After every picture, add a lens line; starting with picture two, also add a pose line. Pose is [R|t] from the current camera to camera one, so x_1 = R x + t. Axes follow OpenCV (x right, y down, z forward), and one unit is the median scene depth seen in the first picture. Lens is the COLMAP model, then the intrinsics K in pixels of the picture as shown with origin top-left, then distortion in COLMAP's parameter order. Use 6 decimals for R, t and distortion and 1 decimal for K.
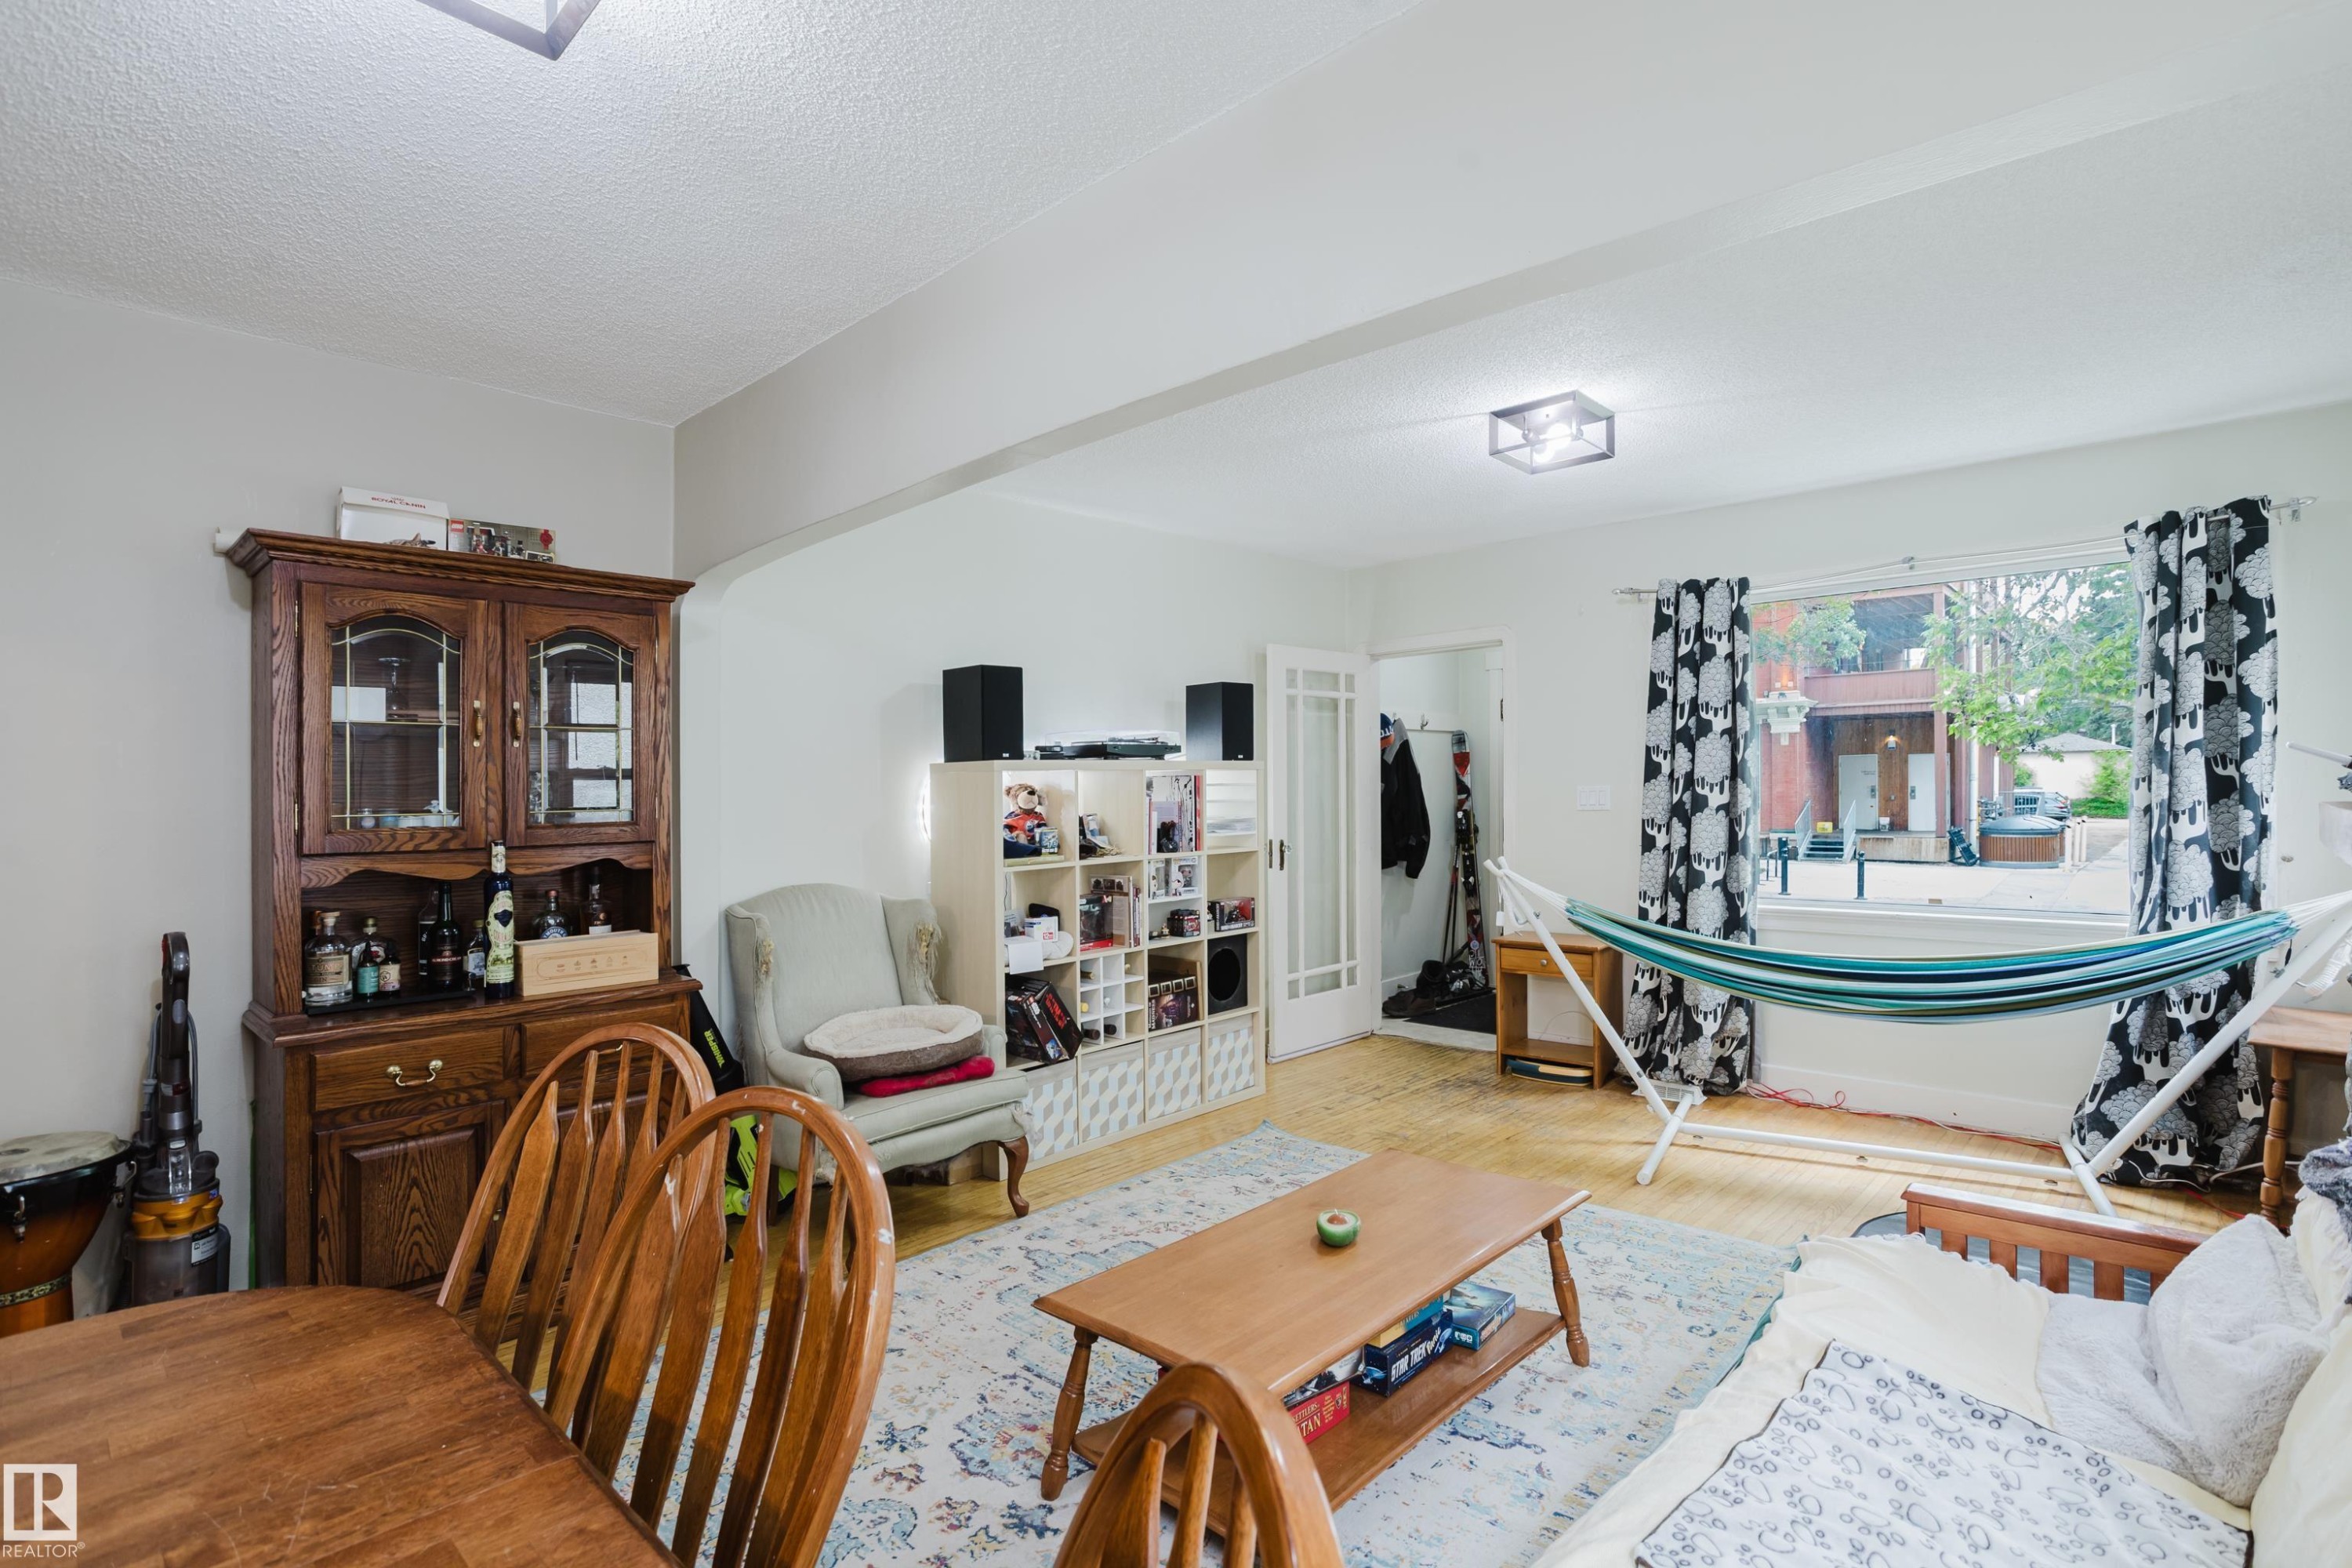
lens RADIAL K [[1166.6, 0, 1179.3], [0, 1166.6, 784.2], [0, 0, 1]] dist [-0.021790, 0.012426]
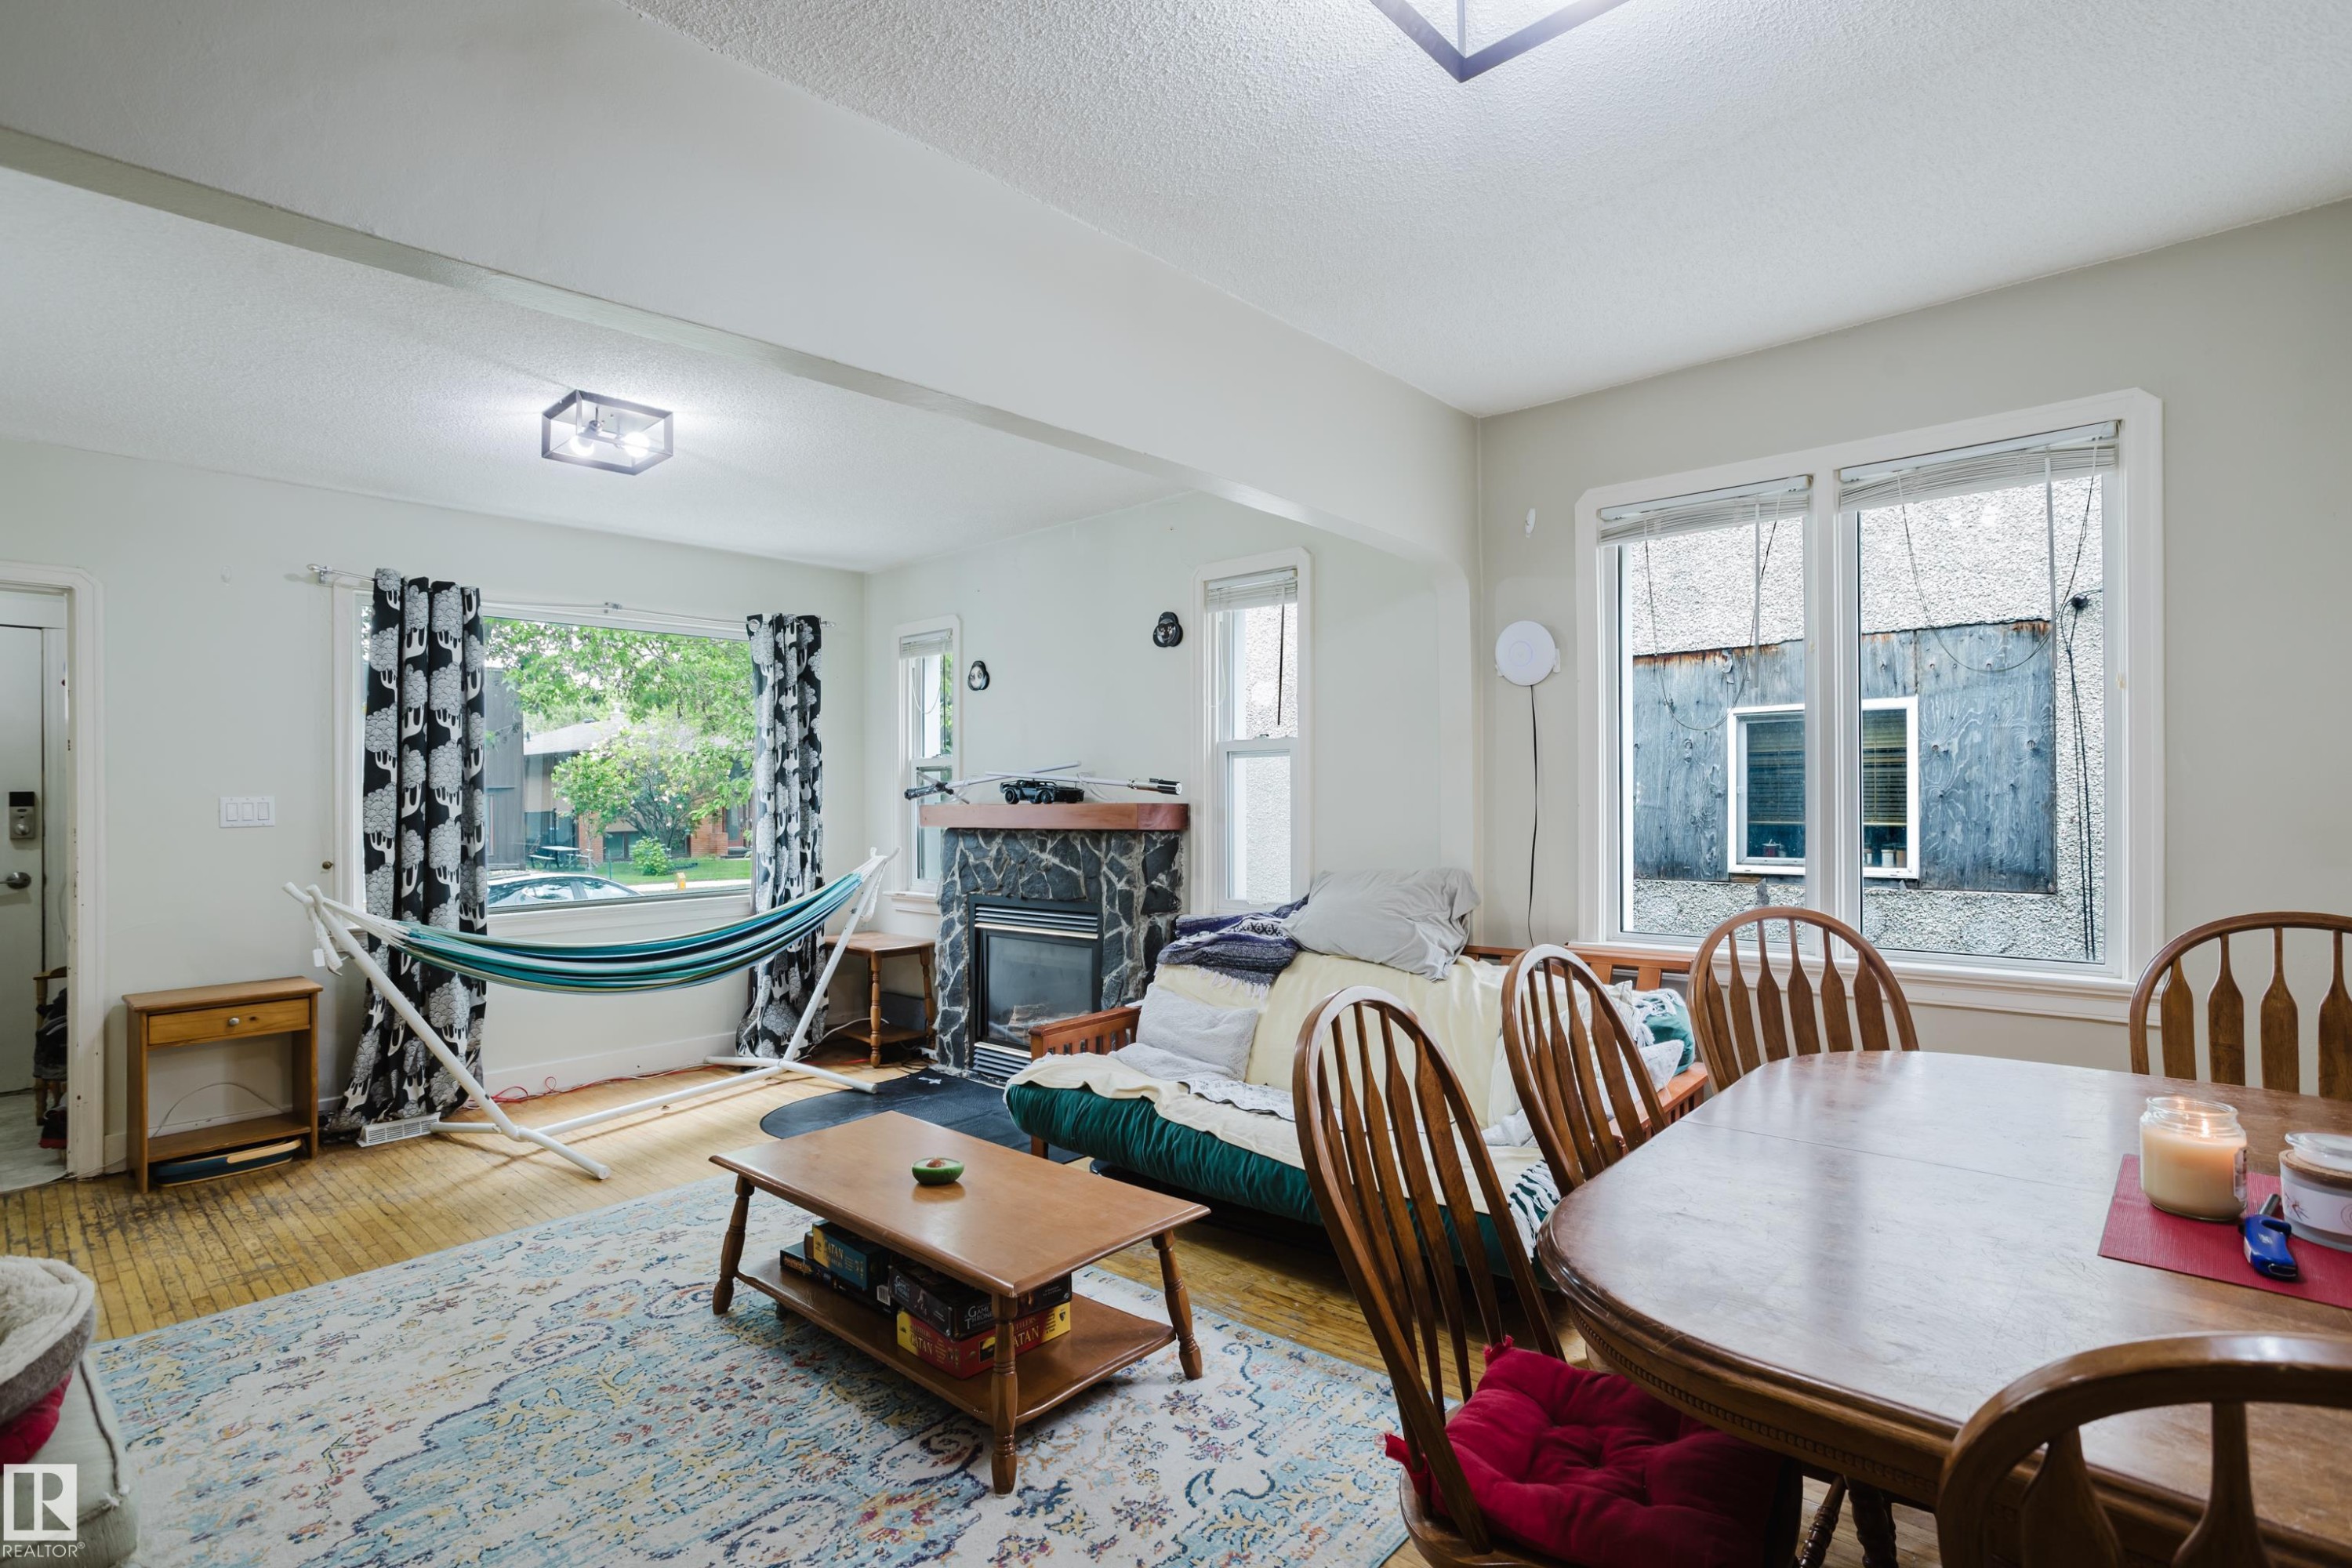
lens RADIAL K [[1166.6, 0, 1194.7], [0, 1166.6, 793.2], [0, 0, 1]] dist [-0.021790, 0.012426]
pose [[-0.033309, 0.015165, 0.999330, -0.532097], [0.006216, 0.999869, -0.014966, 0.017434], [-0.999426, 0.005714, -0.033399, 0.416371]]
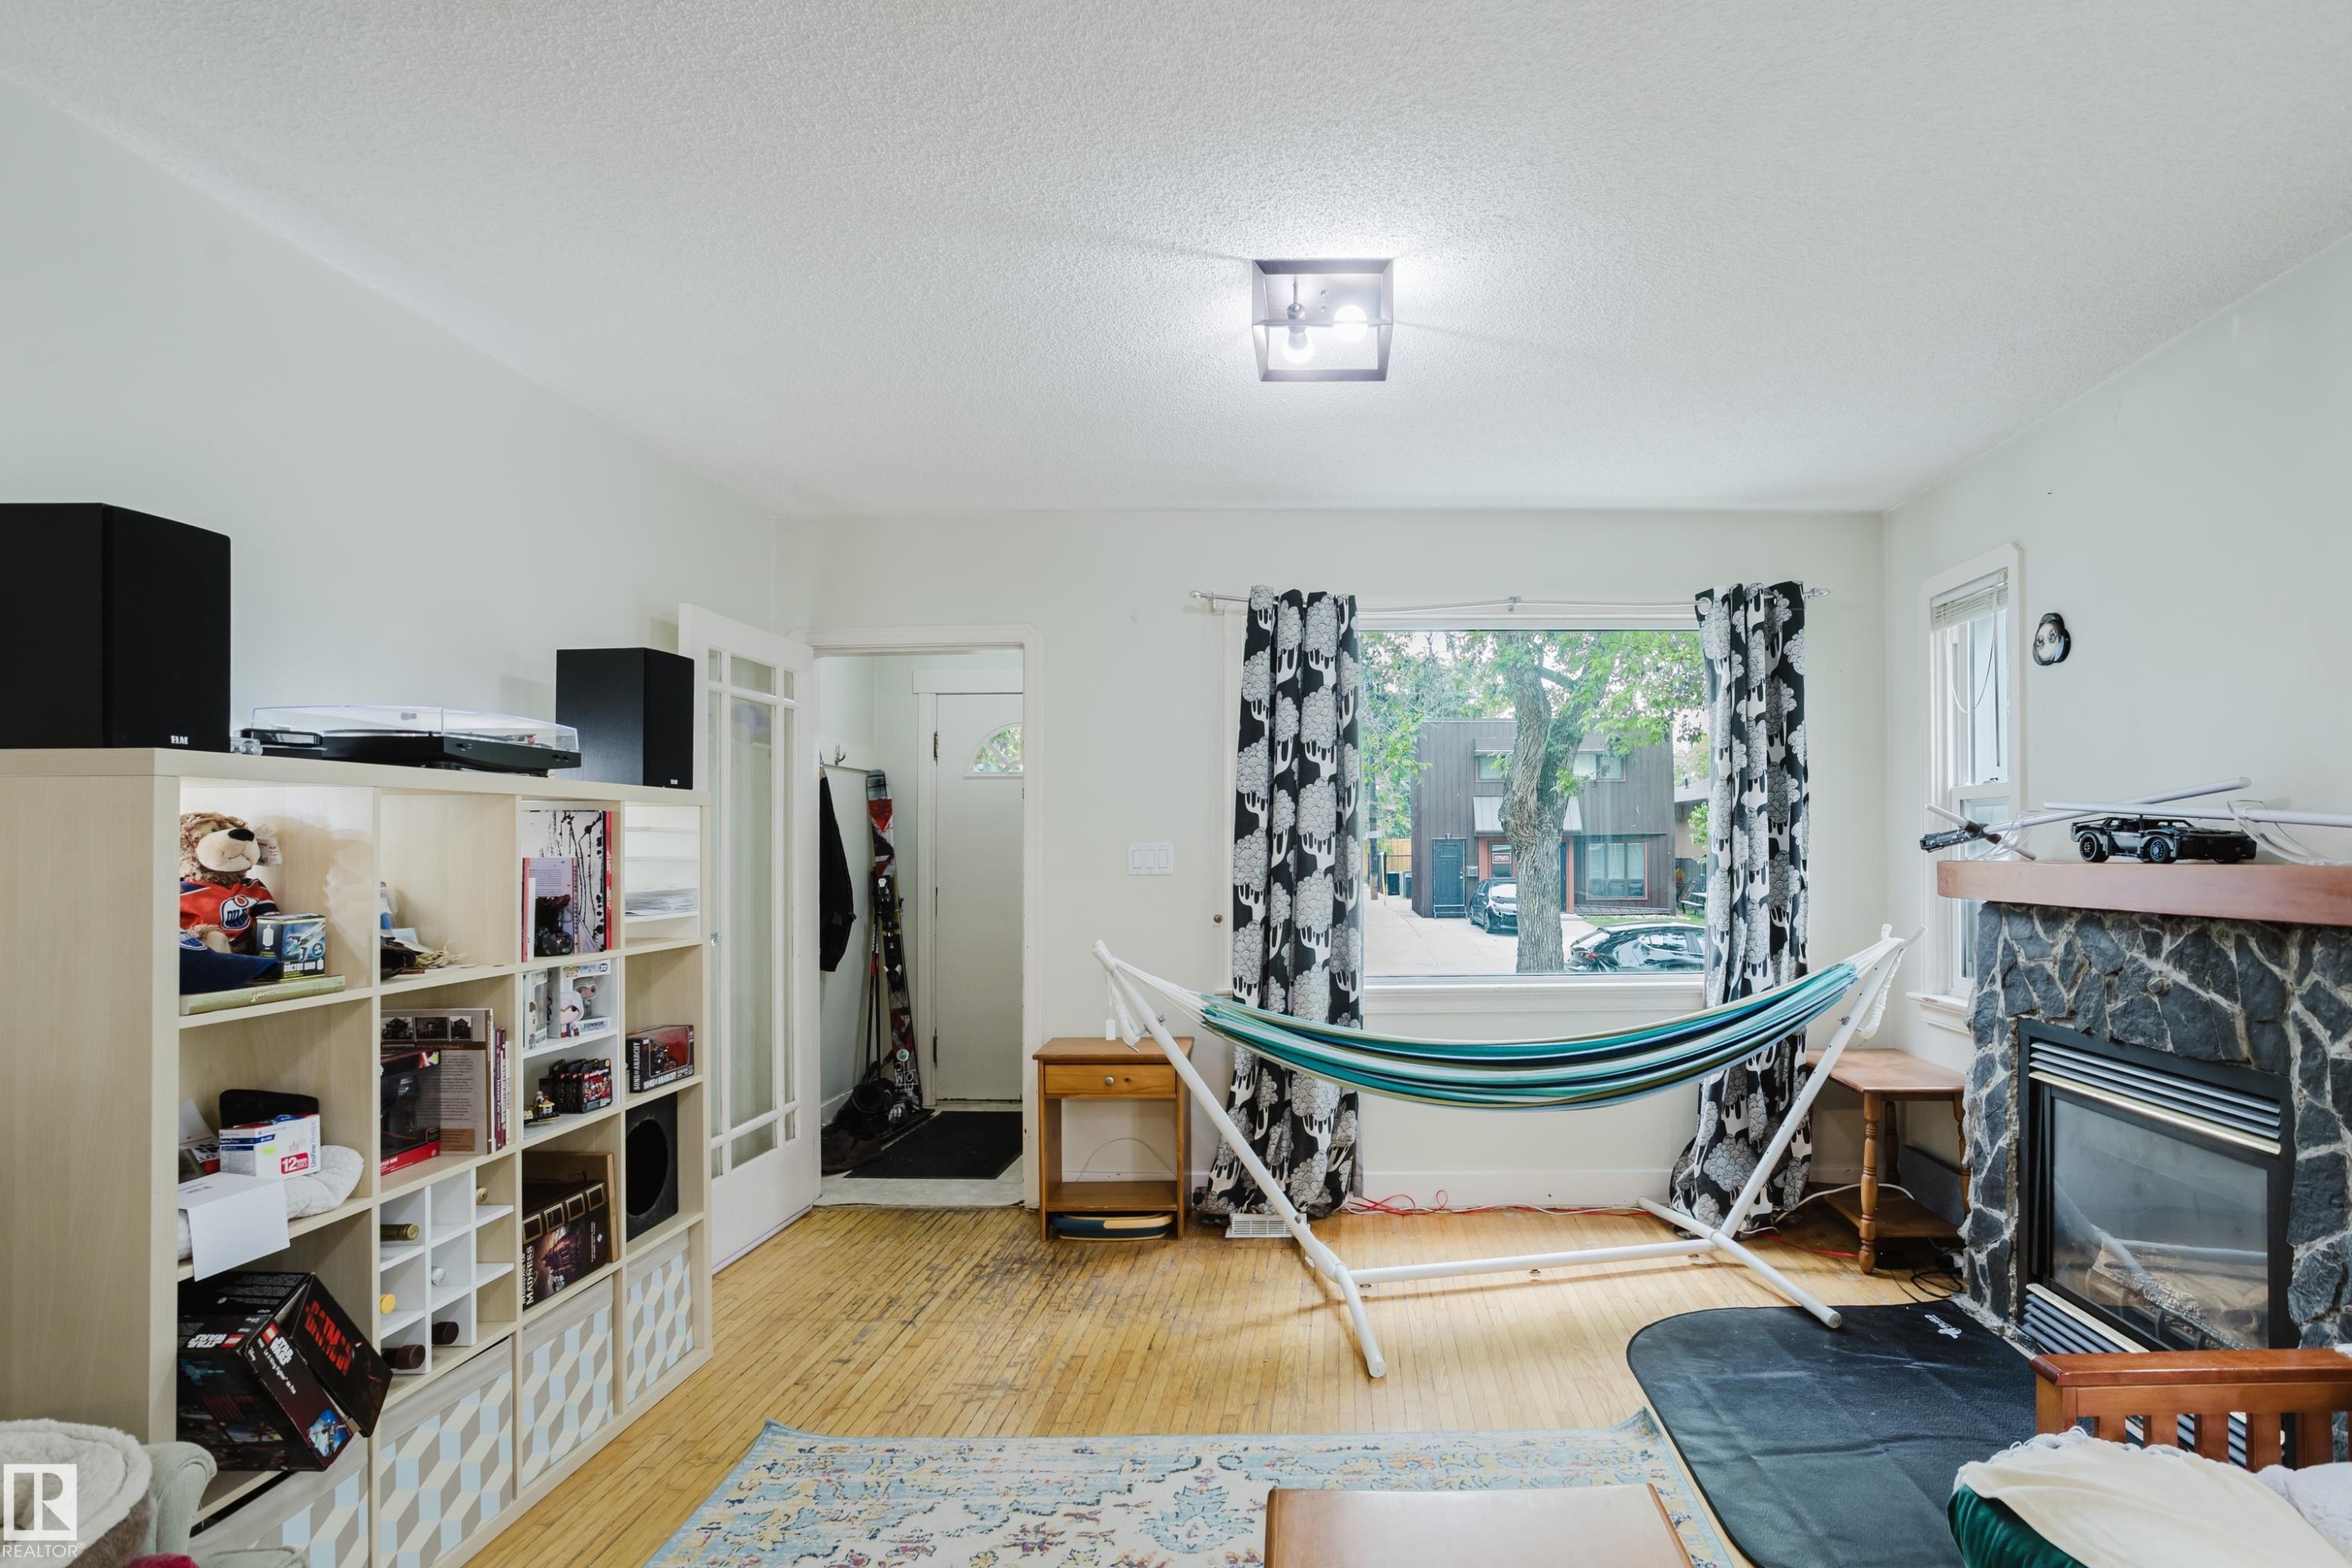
lens RADIAL K [[1190.8, 0, 1308.1], [0, 1190.8, 830.8], [0, 0, 1]] dist [-0.051611, 0.015635]
pose [[0.730883, 0.021731, 0.682157, -0.122759], [-0.009208, 0.999716, -0.021981, 0.011220], [-0.682441, 0.009784, 0.730875, 0.393577]]
